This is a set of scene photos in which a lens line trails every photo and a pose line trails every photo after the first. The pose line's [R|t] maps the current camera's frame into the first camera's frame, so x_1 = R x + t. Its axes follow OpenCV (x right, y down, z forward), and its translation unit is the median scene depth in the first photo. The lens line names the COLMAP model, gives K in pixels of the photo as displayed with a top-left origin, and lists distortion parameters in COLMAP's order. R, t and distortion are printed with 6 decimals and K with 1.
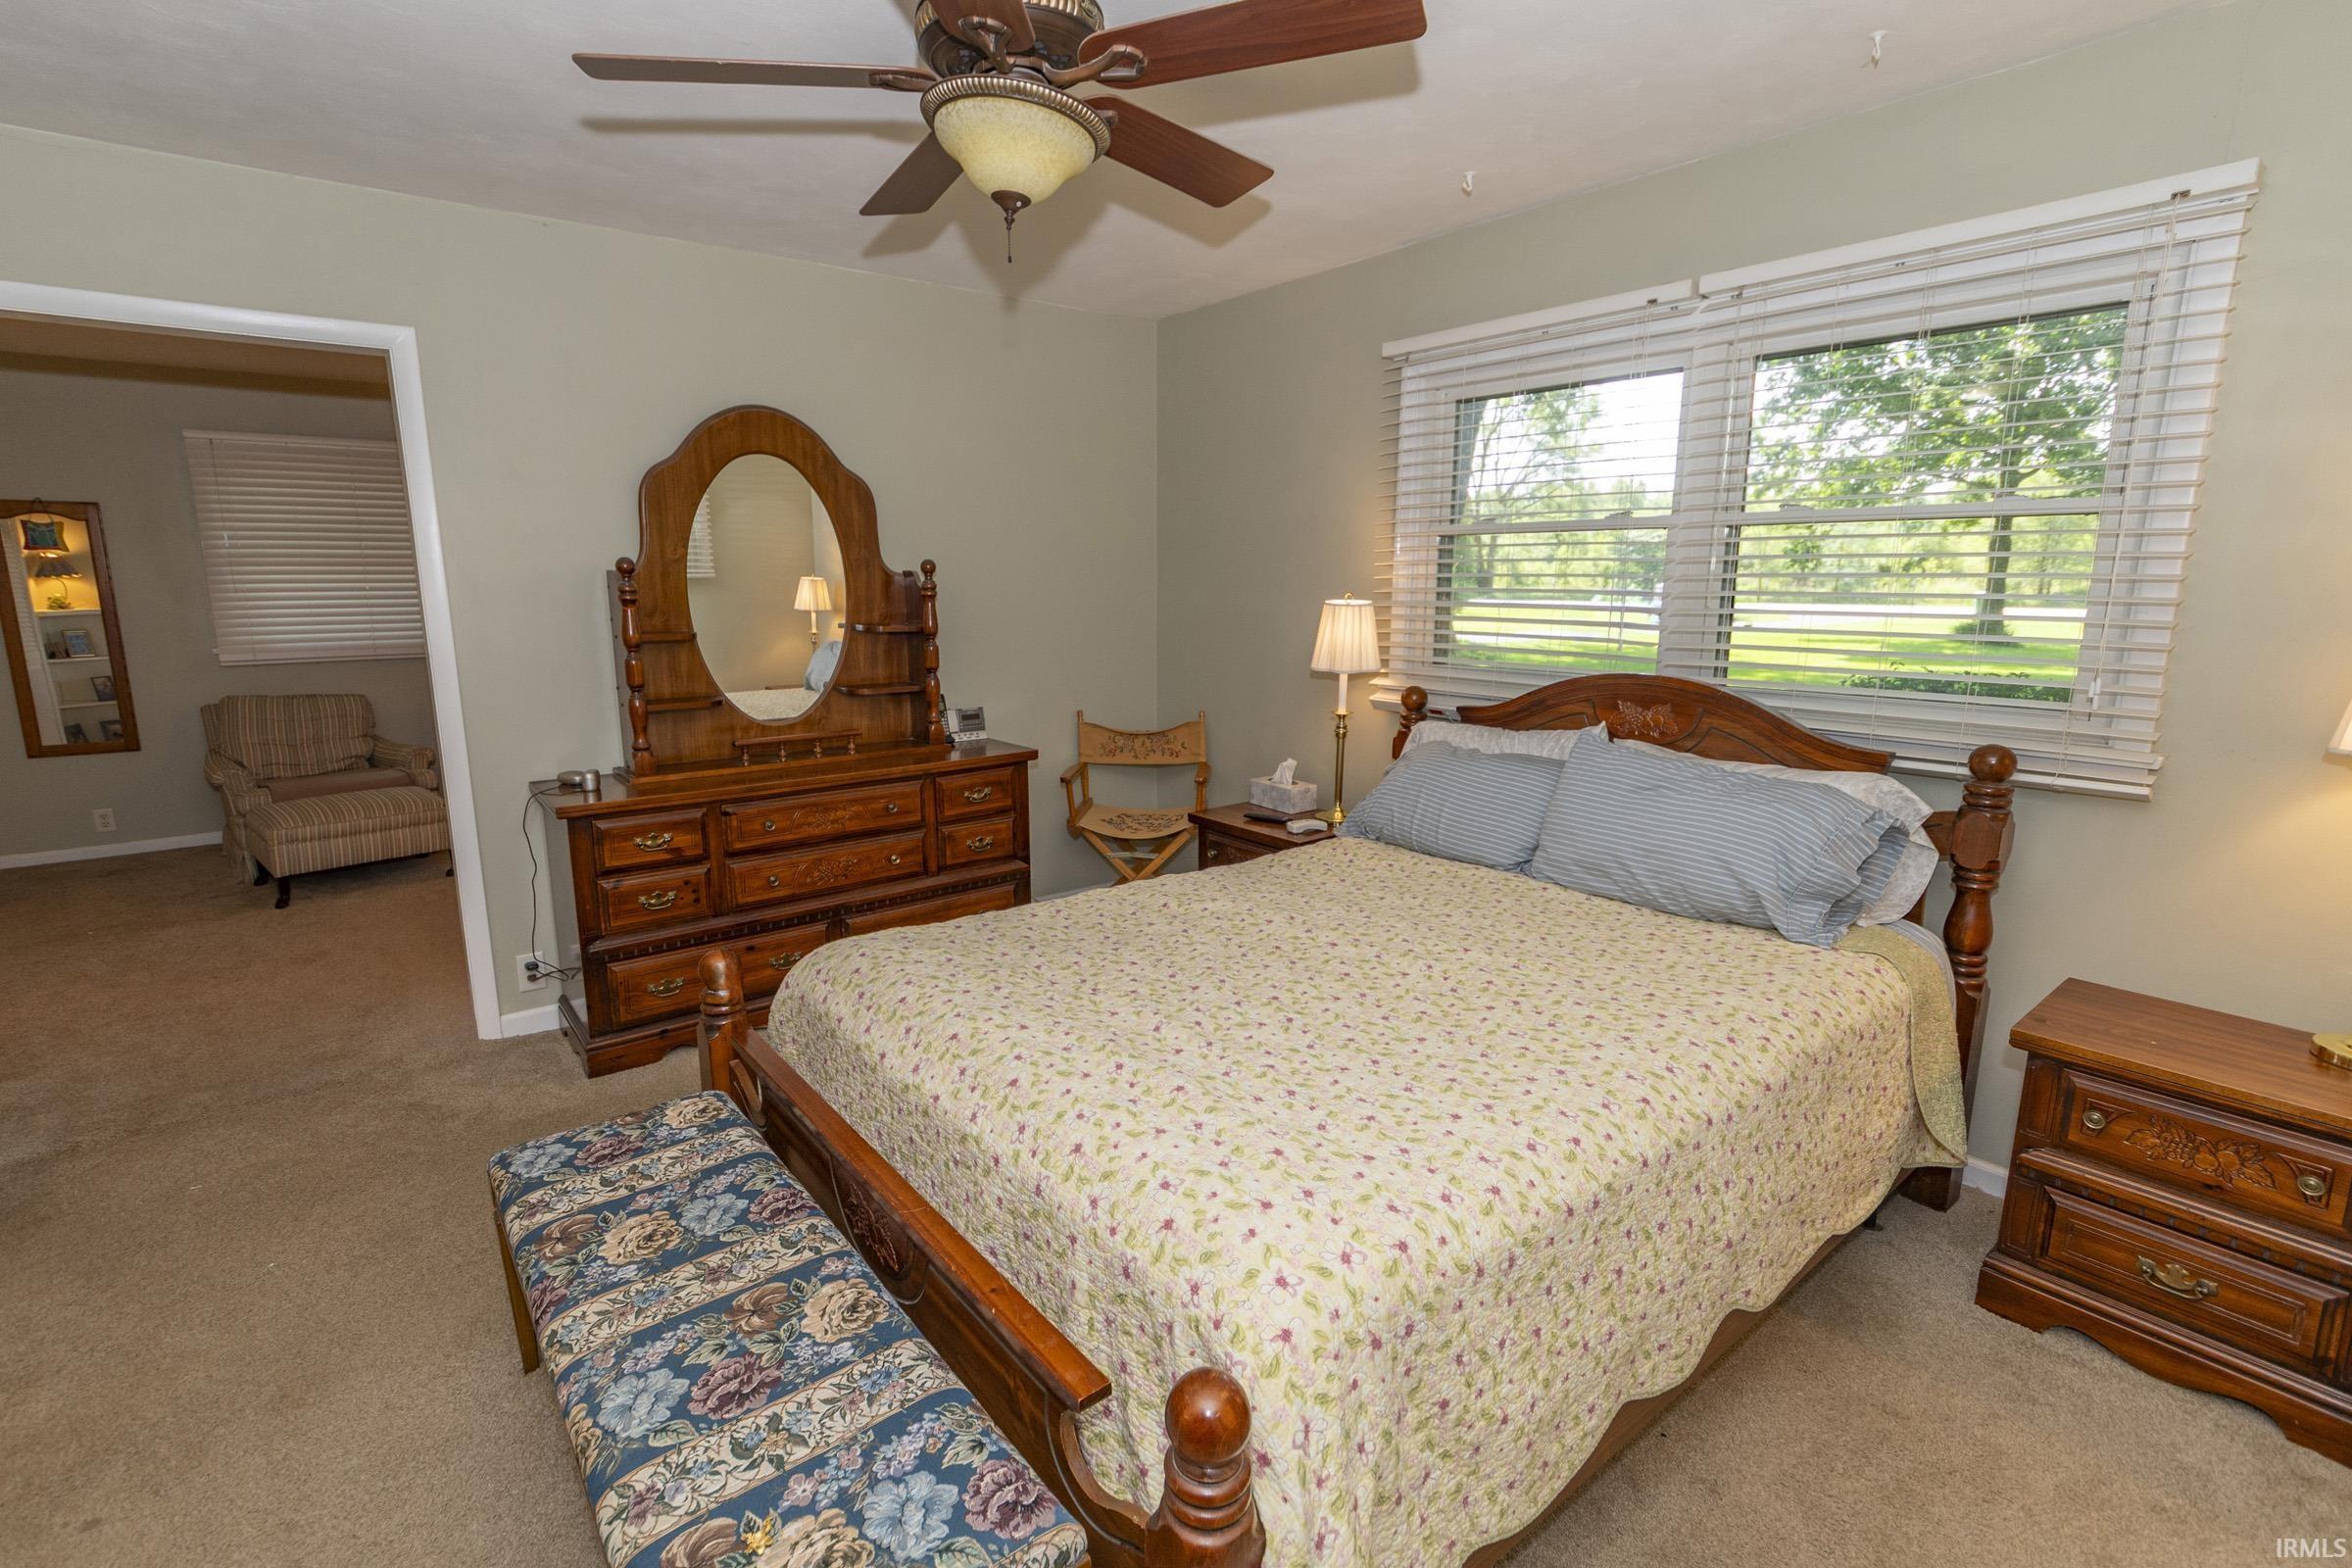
lens RADIAL K [[1054.6, 0, 1140.4], [0, 1054.6, 776.0], [0, 0, 1]] dist [-0.003636, -0.000758]
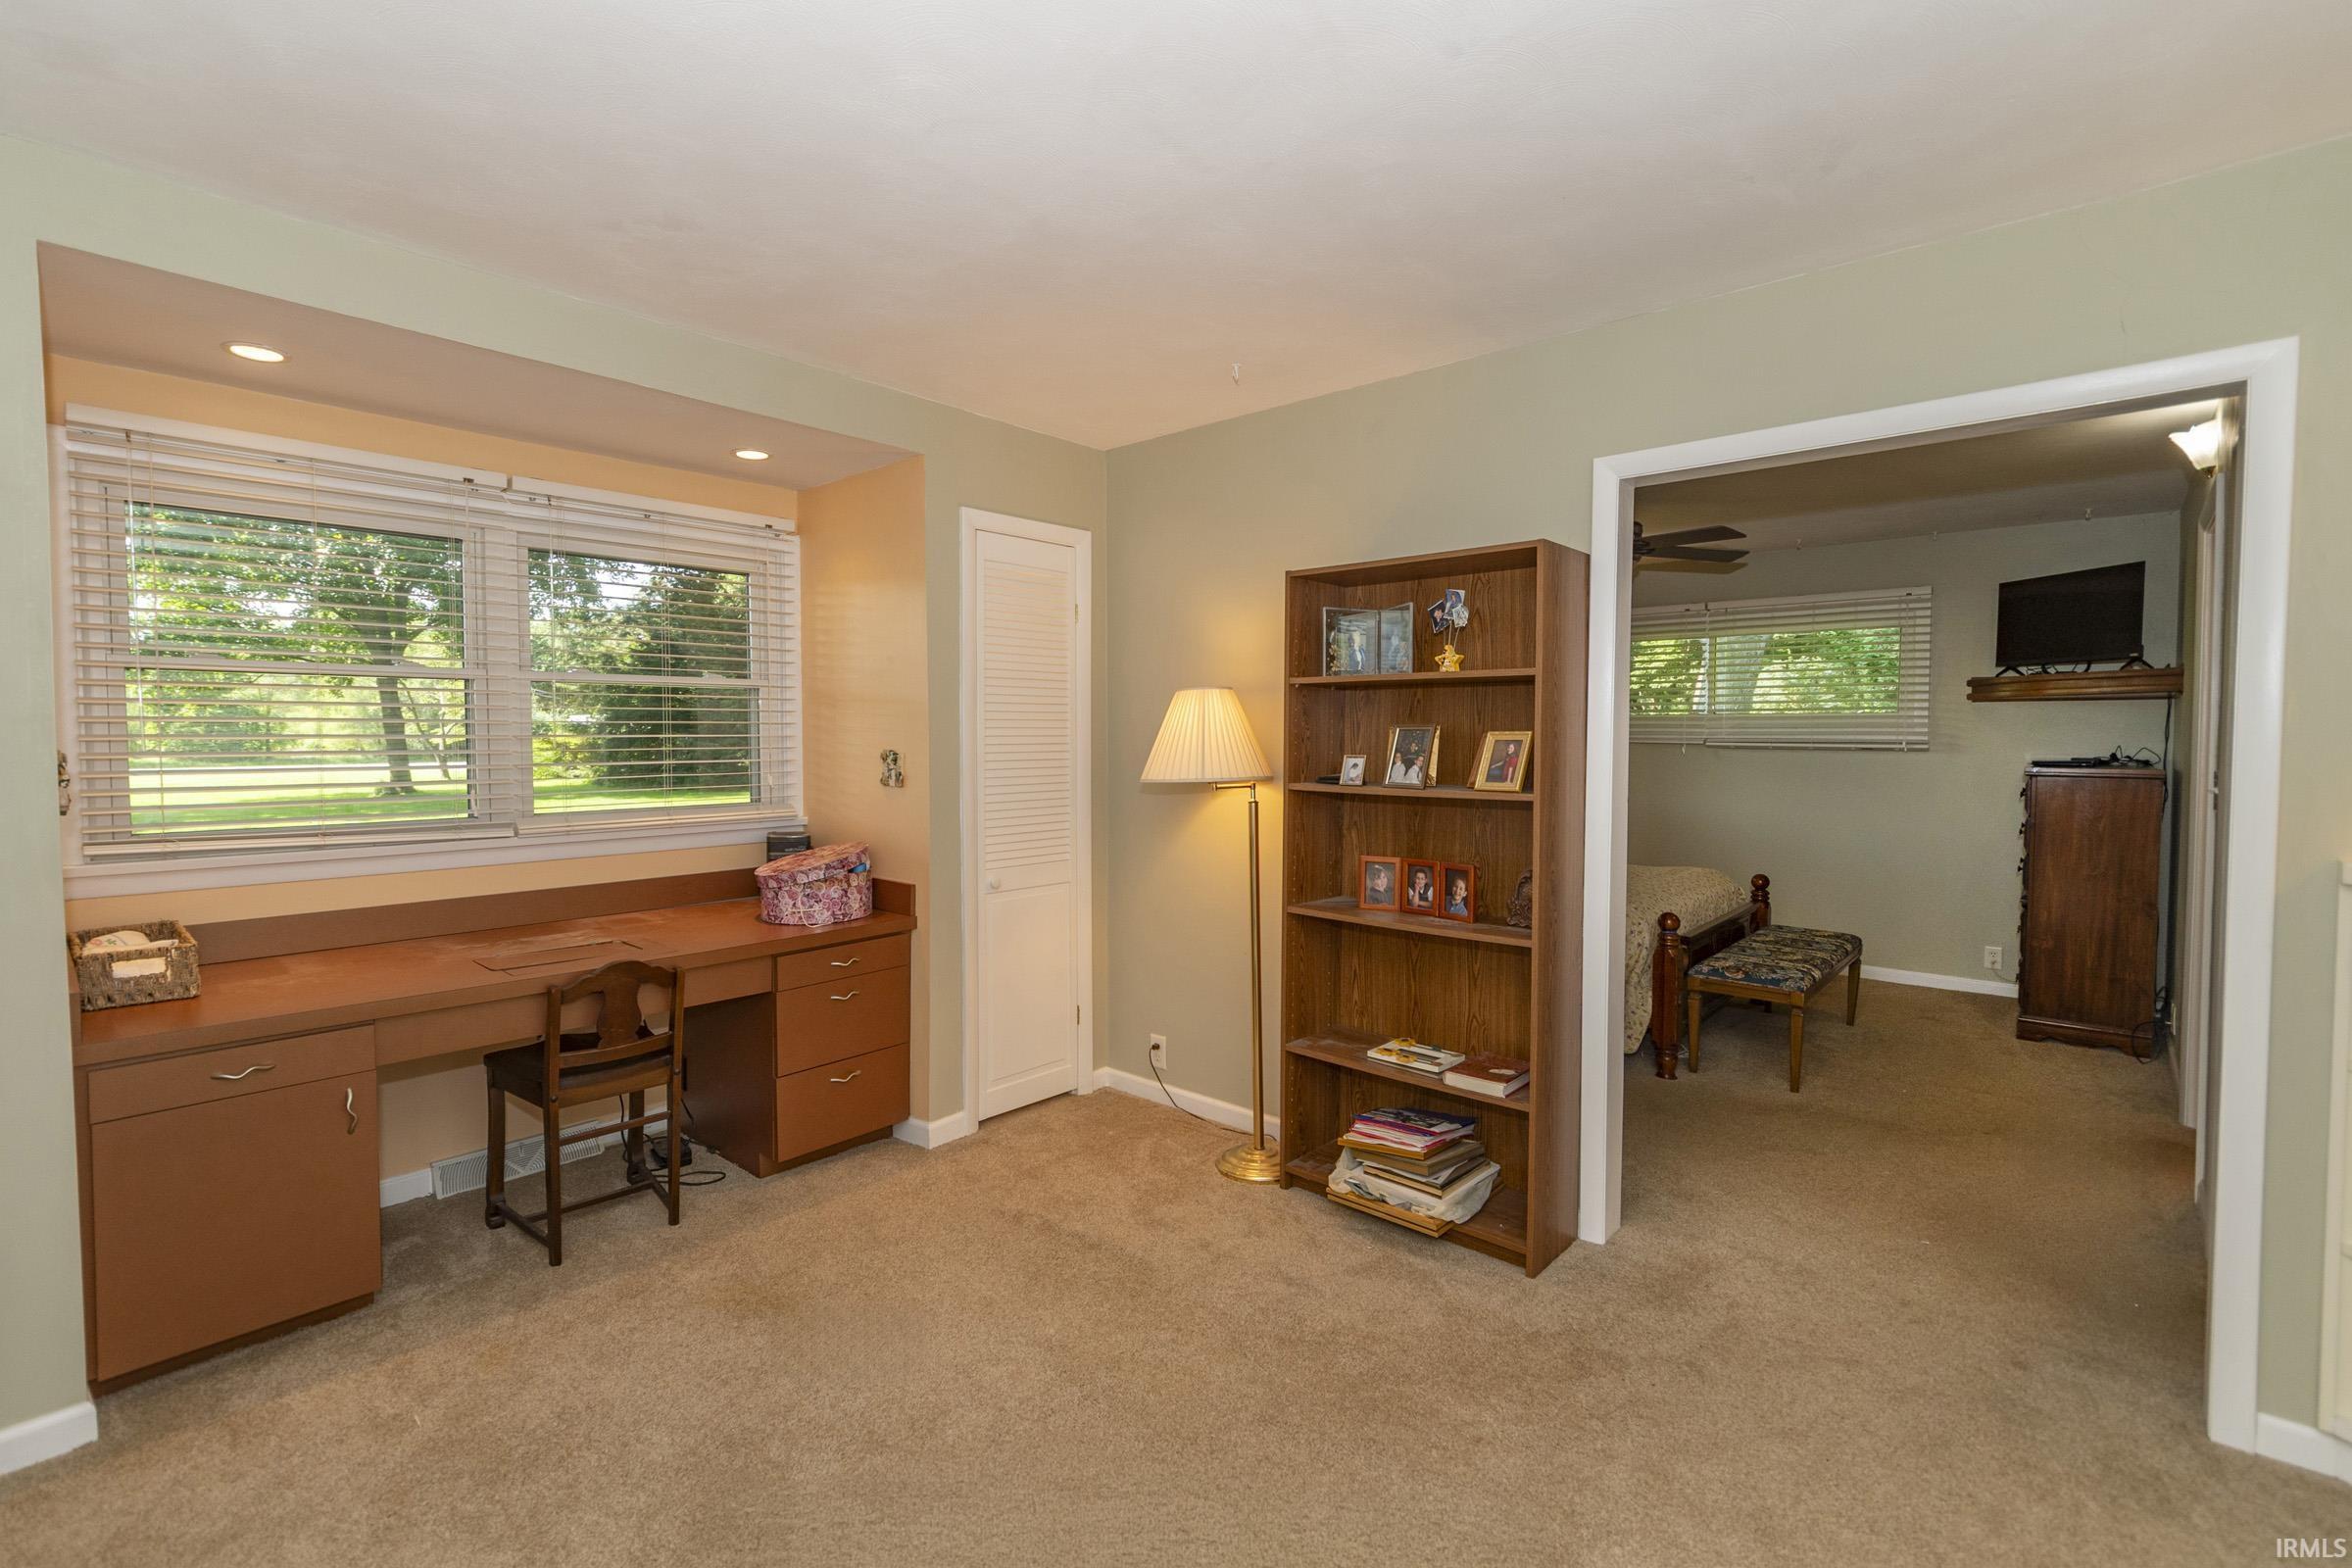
lens RADIAL K [[1054.6, 0, 1140.4], [0, 1054.6, 776.0], [0, 0, 1]] dist [-0.003636, -0.000758]
pose [[-0.164360, -0.035196, 0.985772, -2.972057], [0.185873, 0.980355, 0.065994, -0.539720], [-0.968729, 0.194076, -0.154589, 3.042684]]
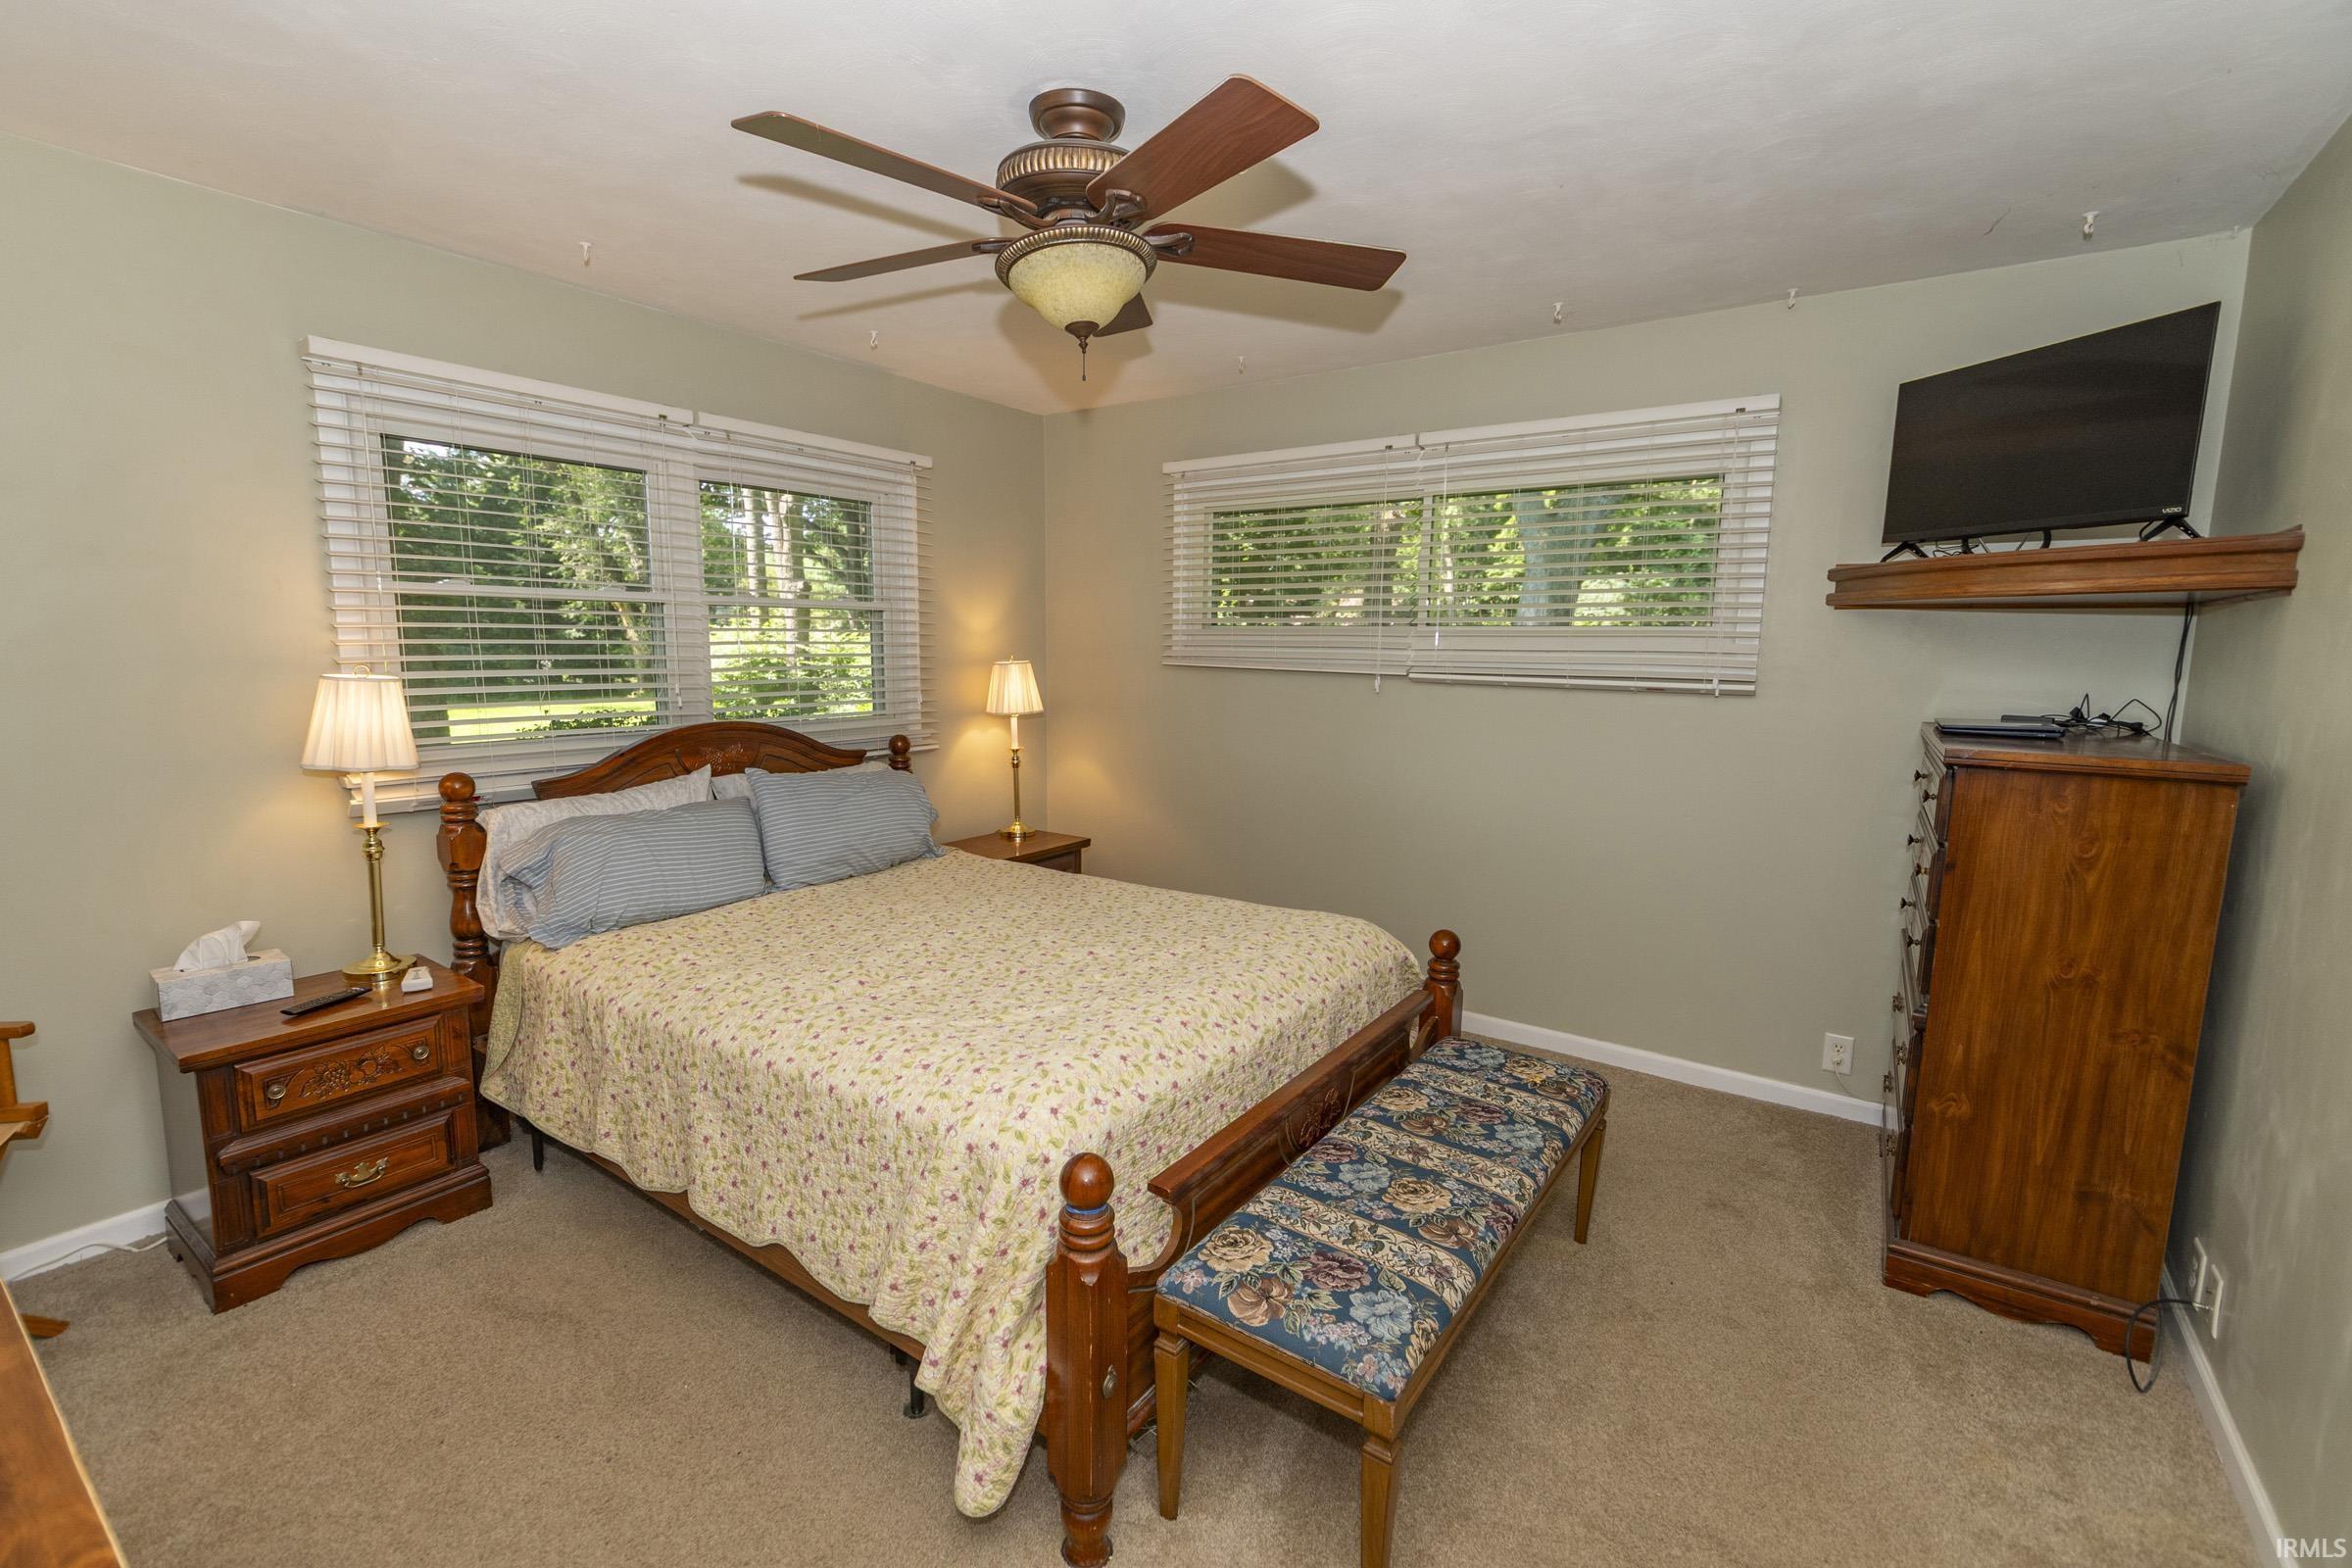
lens RADIAL K [[1030.9, 0, 1142.3], [0, 1030.9, 778.8], [0, 0, 1]] dist [-0.003287, 0.000050]
pose [[-0.269410, -0.126835, 0.954637, -1.468392], [0.172277, 0.968951, 0.177355, -0.288296], [-0.947491, 0.212243, -0.239194, 1.494889]]
